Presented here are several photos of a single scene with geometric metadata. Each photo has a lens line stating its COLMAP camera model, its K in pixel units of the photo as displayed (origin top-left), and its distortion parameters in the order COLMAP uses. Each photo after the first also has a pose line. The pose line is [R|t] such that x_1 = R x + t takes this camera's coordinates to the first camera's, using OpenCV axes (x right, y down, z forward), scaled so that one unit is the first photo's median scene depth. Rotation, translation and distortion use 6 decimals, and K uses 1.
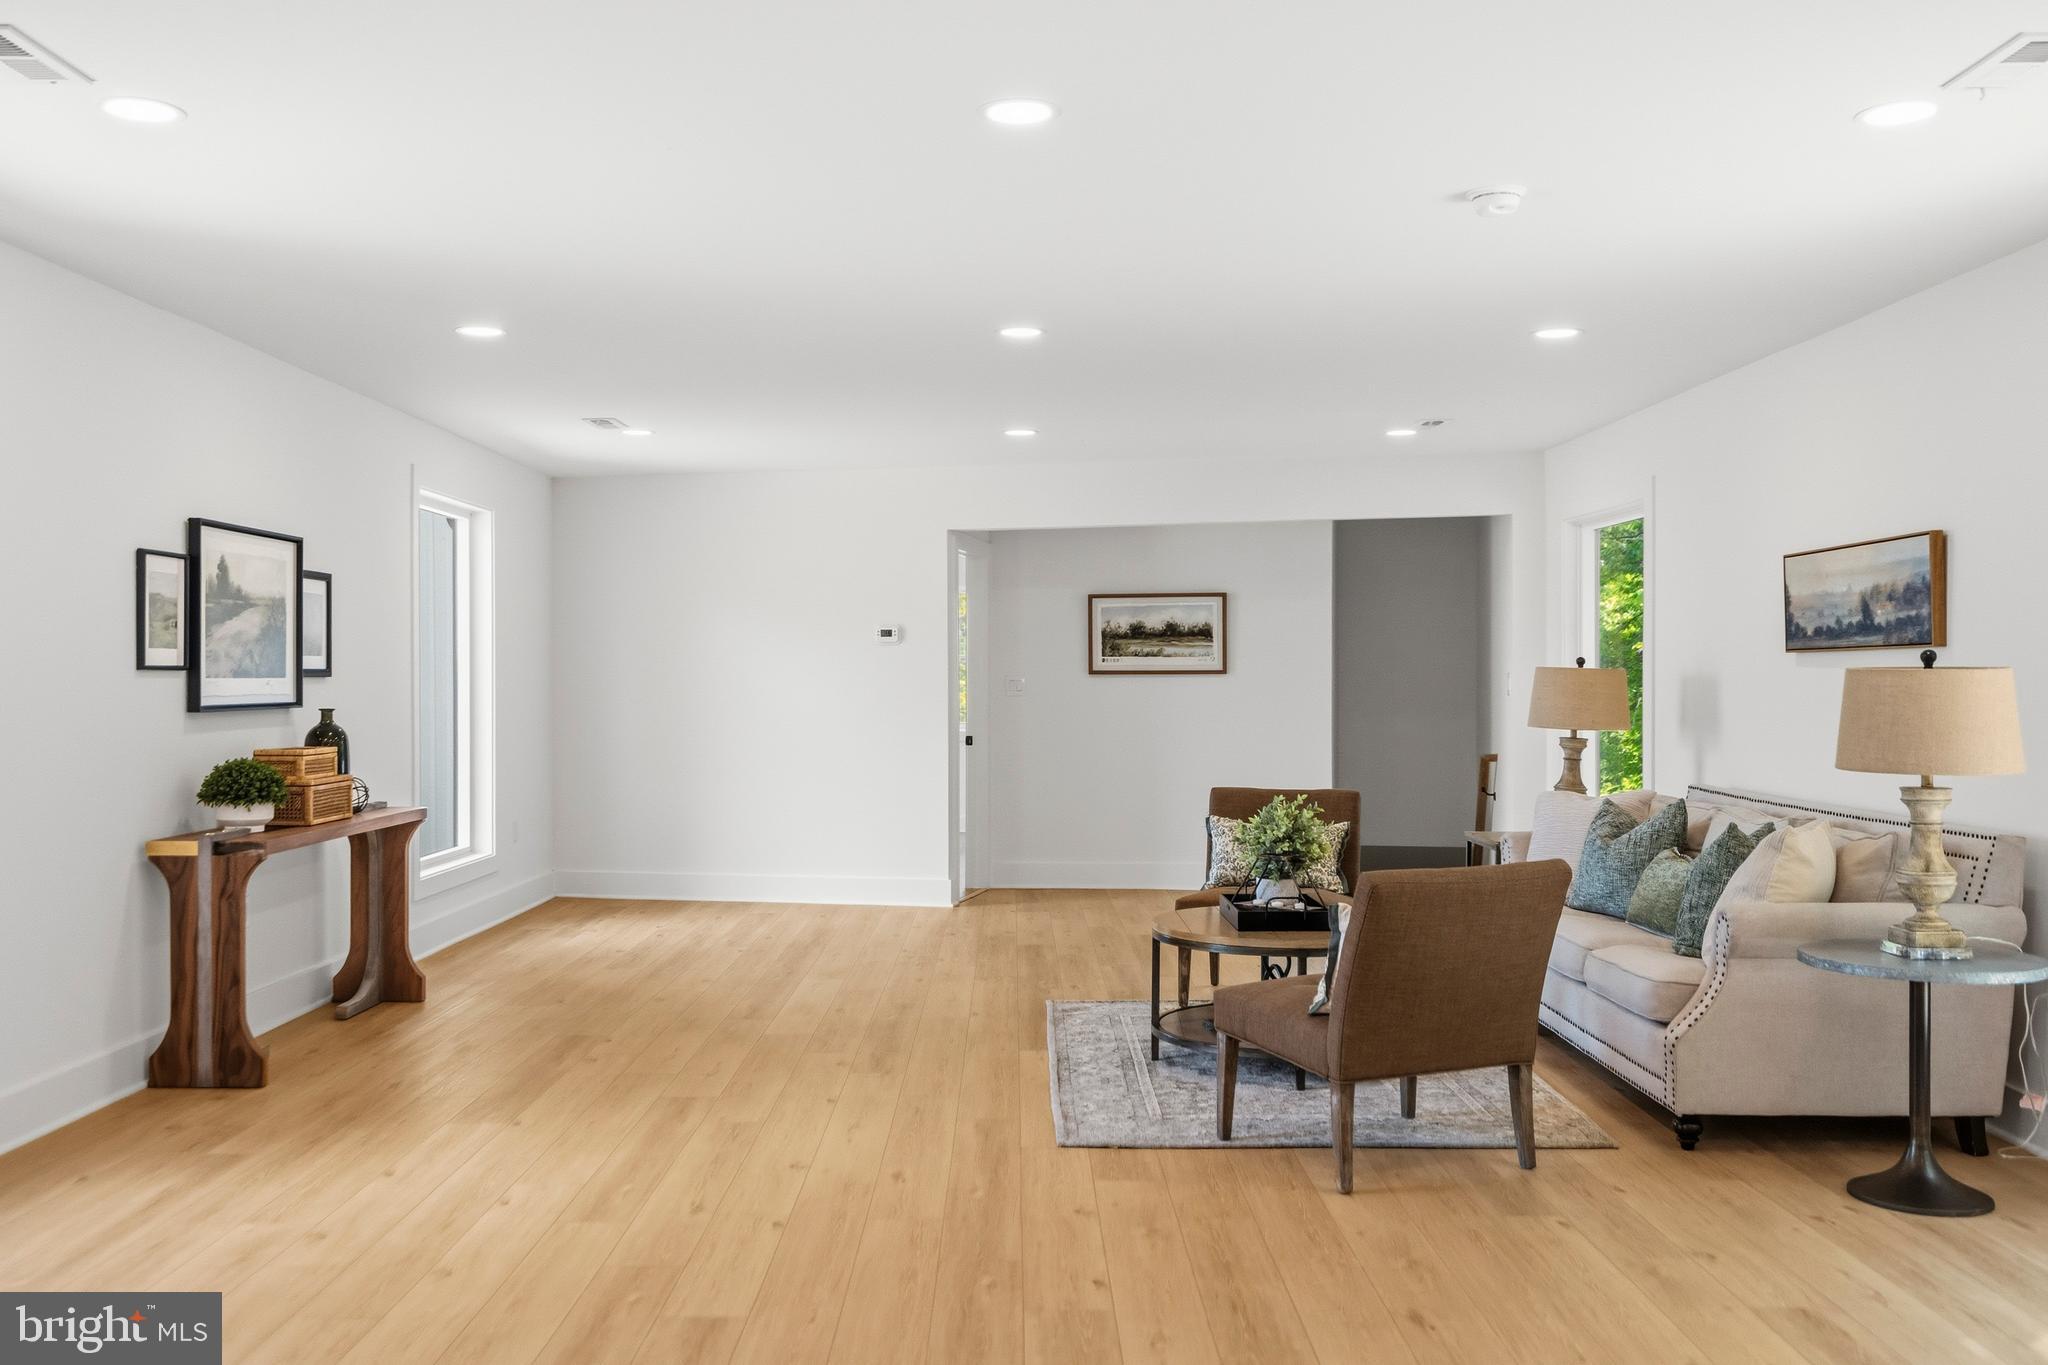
lens RADIAL K [[1748.1, 0, 996.9], [0, 1748.1, 705.8], [0, 0, 1]] dist [0.007785, -0.000879]
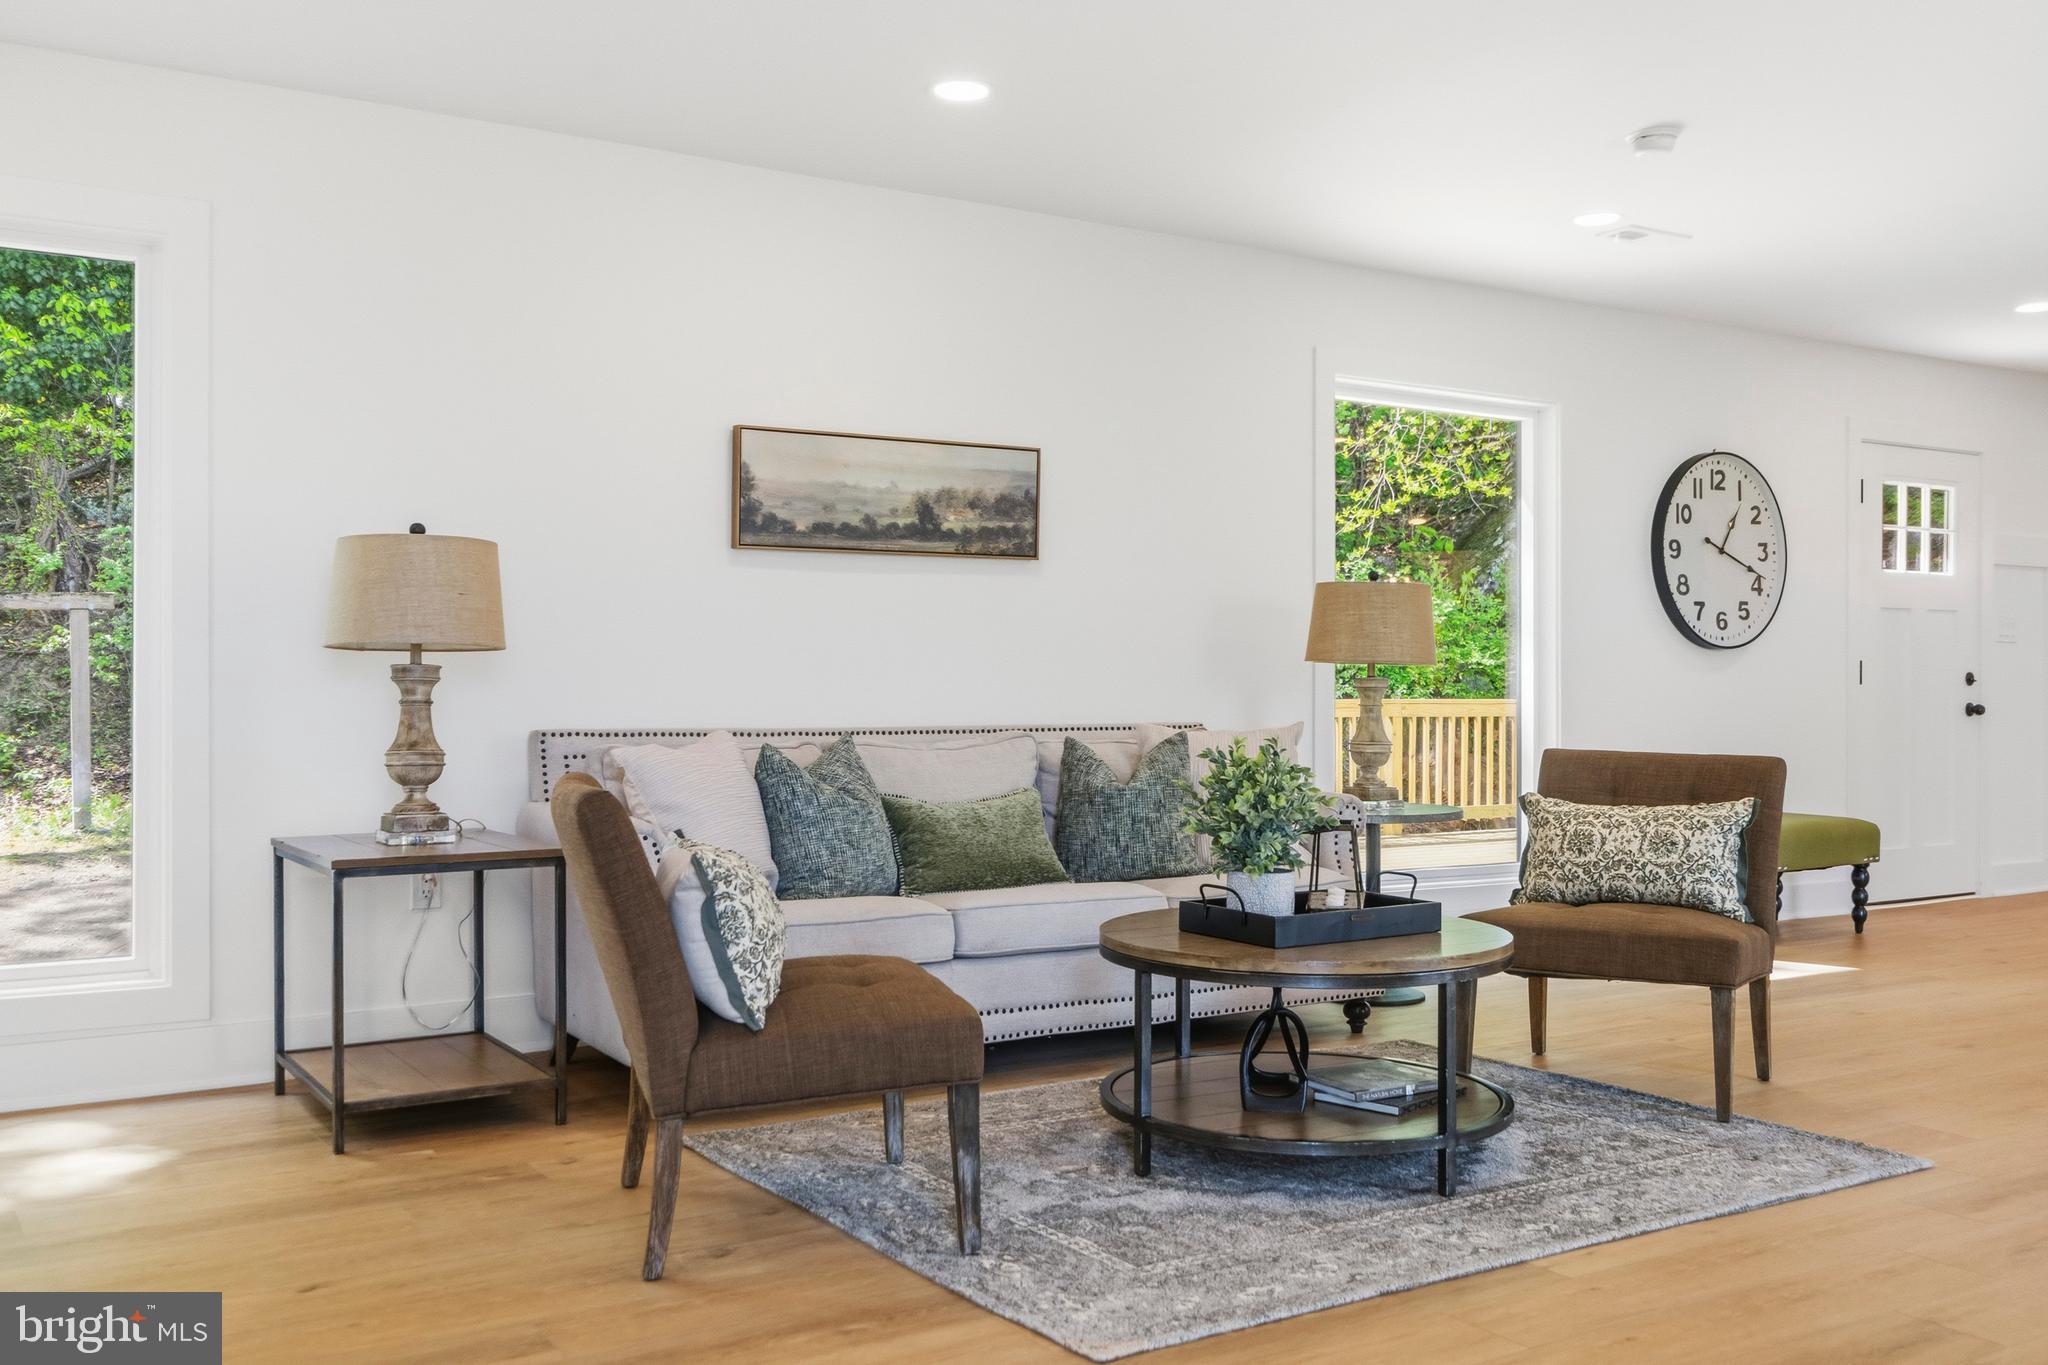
lens RADIAL K [[1872.5, 0, 1024.1], [0, 1872.5, 681.5], [0, 0, 1]] dist [-0.004414, -0.001548]
pose [[-0.549329, -0.003084, 0.835601, -0.353515], [0.009532, 0.999905, 0.009957, 0.024771], [-0.835552, 0.013435, -0.549247, 1.454831]]
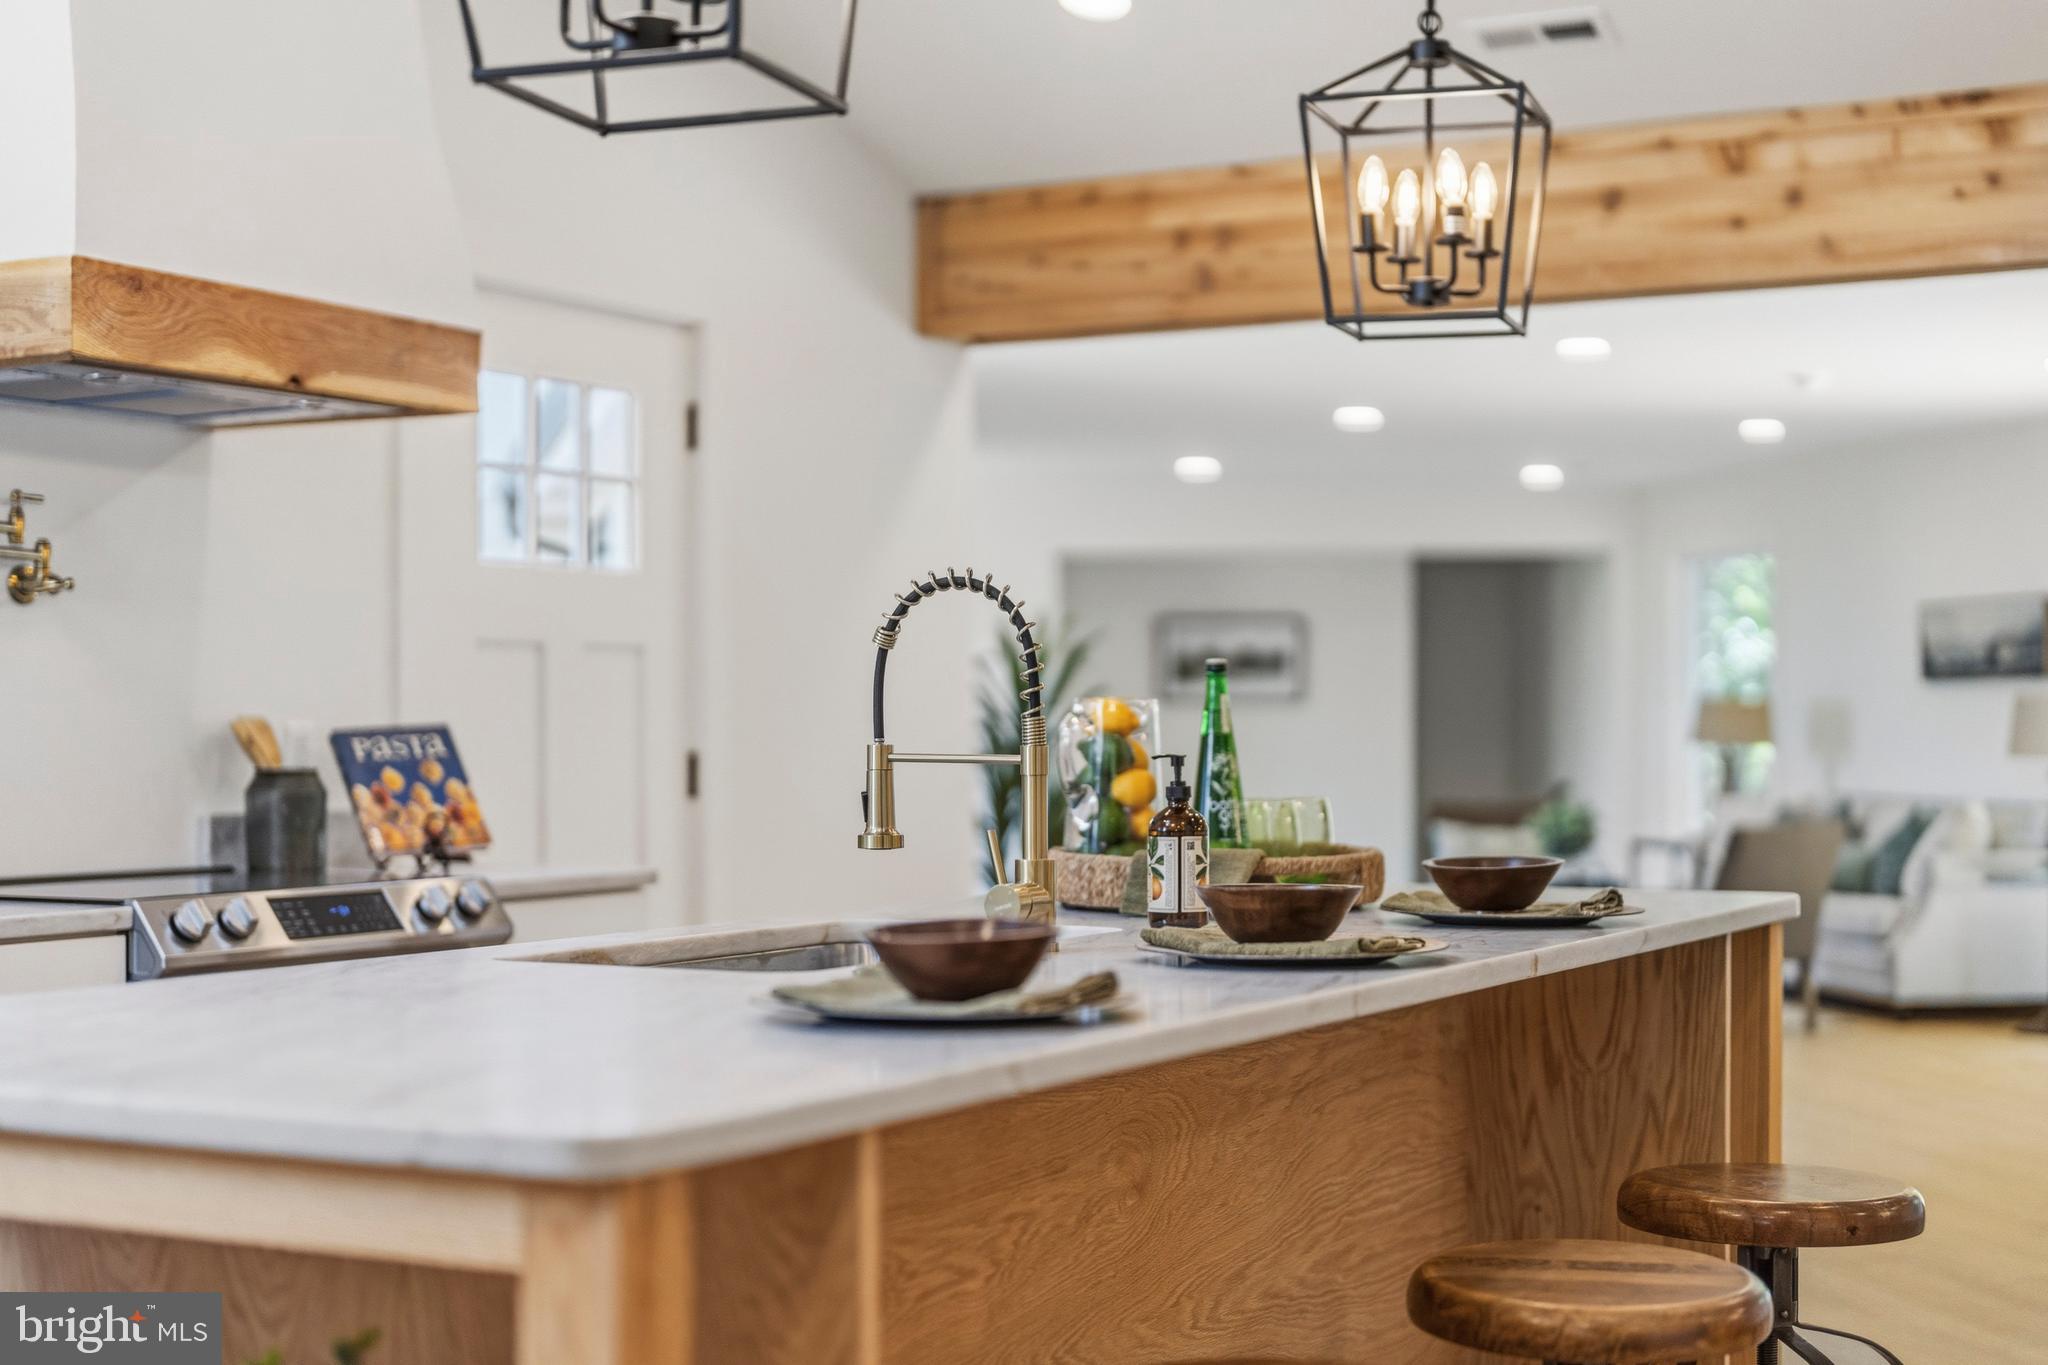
lens RADIAL K [[2931.1, 0, 1017.6], [0, 2931.1, 830.4], [0, 0, 1]] dist [-0.000869, 0.119849]
pose [[0.973711, -0.004098, 0.227752, -0.707782], [-0.000279, 0.999816, 0.019181, 0.036830], [-0.227789, -0.018740, 0.973530, -0.970936]]
